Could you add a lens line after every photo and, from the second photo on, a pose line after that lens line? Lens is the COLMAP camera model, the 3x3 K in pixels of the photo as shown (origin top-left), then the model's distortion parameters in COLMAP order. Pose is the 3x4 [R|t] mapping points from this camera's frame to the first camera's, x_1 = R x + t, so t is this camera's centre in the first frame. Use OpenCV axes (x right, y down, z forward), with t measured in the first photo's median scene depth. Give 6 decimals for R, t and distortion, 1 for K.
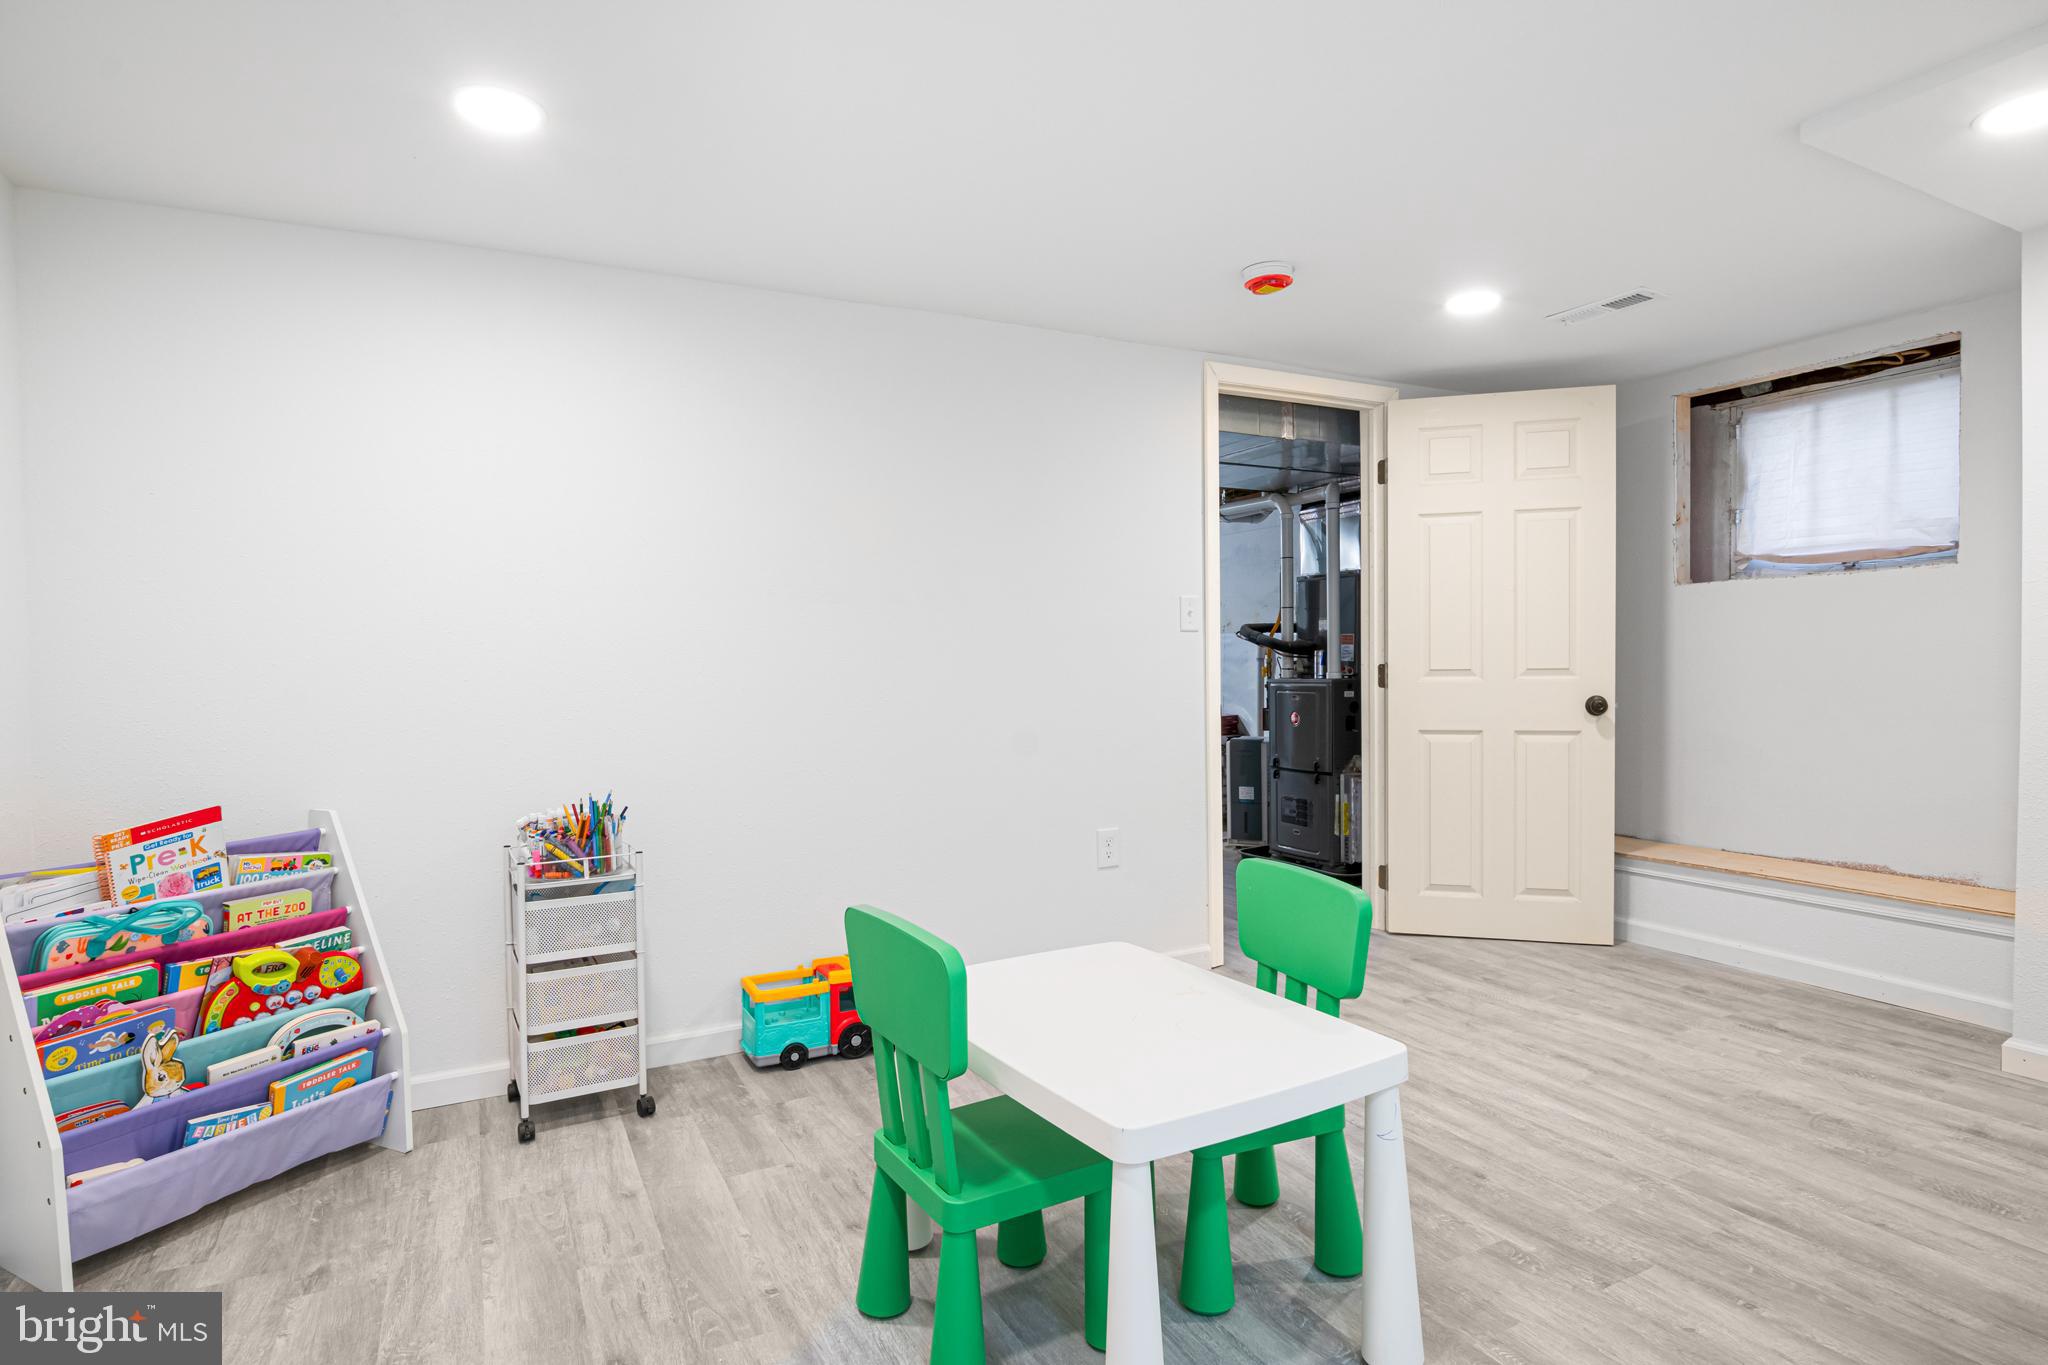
lens RADIAL K [[1091.9, 0, 1019.6], [0, 1091.9, 682.1], [0, 0, 1]] dist [-0.008803, -0.004158]
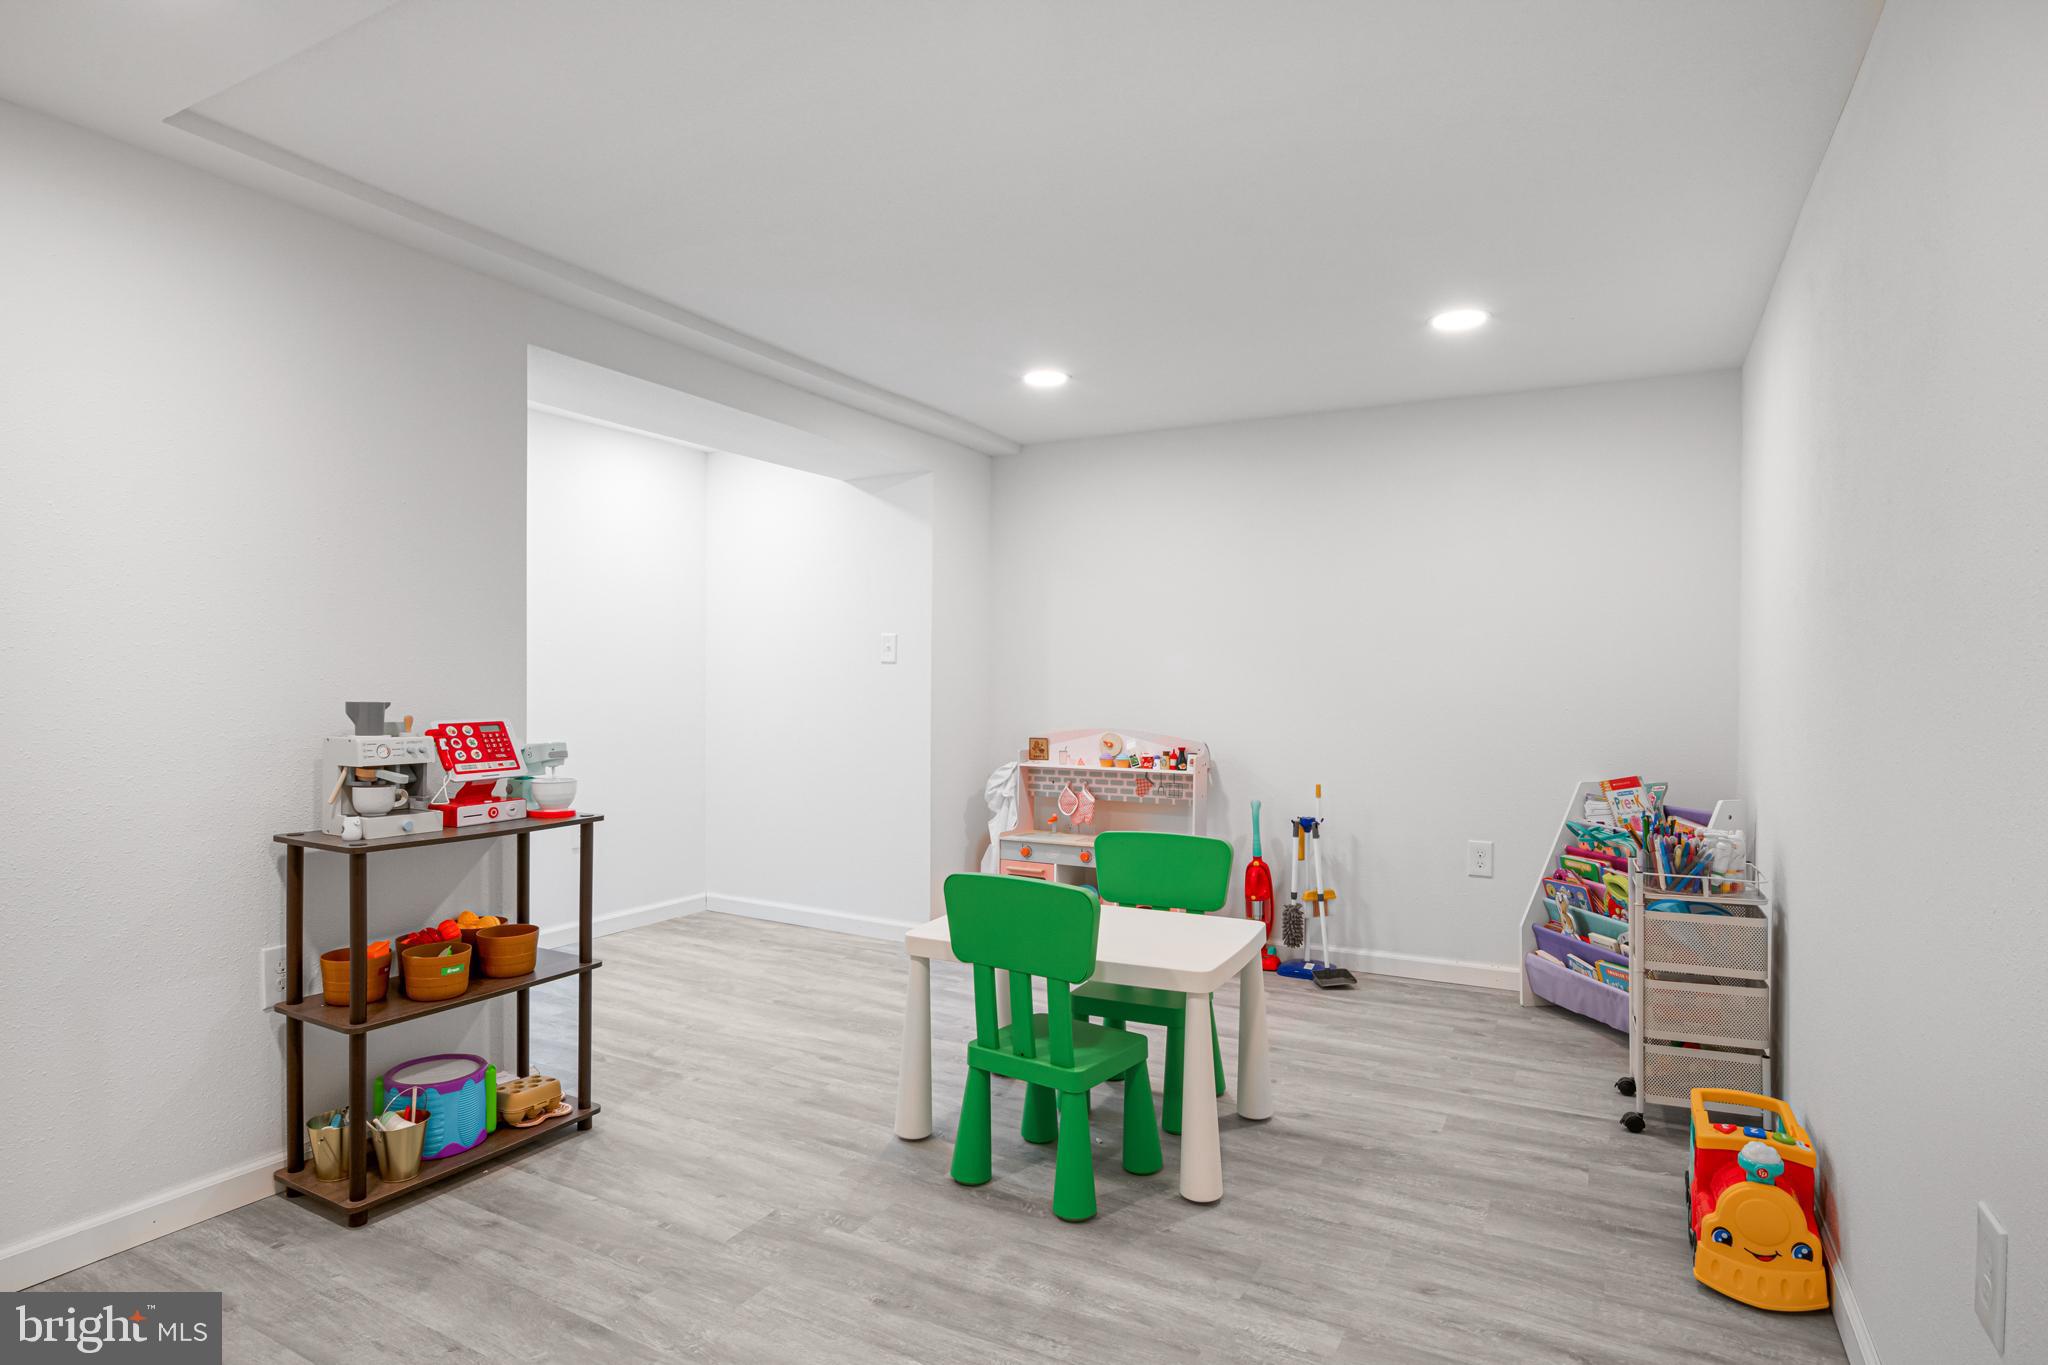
lens RADIAL K [[1091.9, 0, 1019.2], [0, 1091.9, 683.0], [0, 0, 1]] dist [-0.008803, -0.004158]
pose [[-0.832284, 0.014293, -0.554166, 0.876408], [-0.001196, 0.999619, 0.027578, -0.060248], [0.554349, 0.023615, -0.831949, 1.930658]]
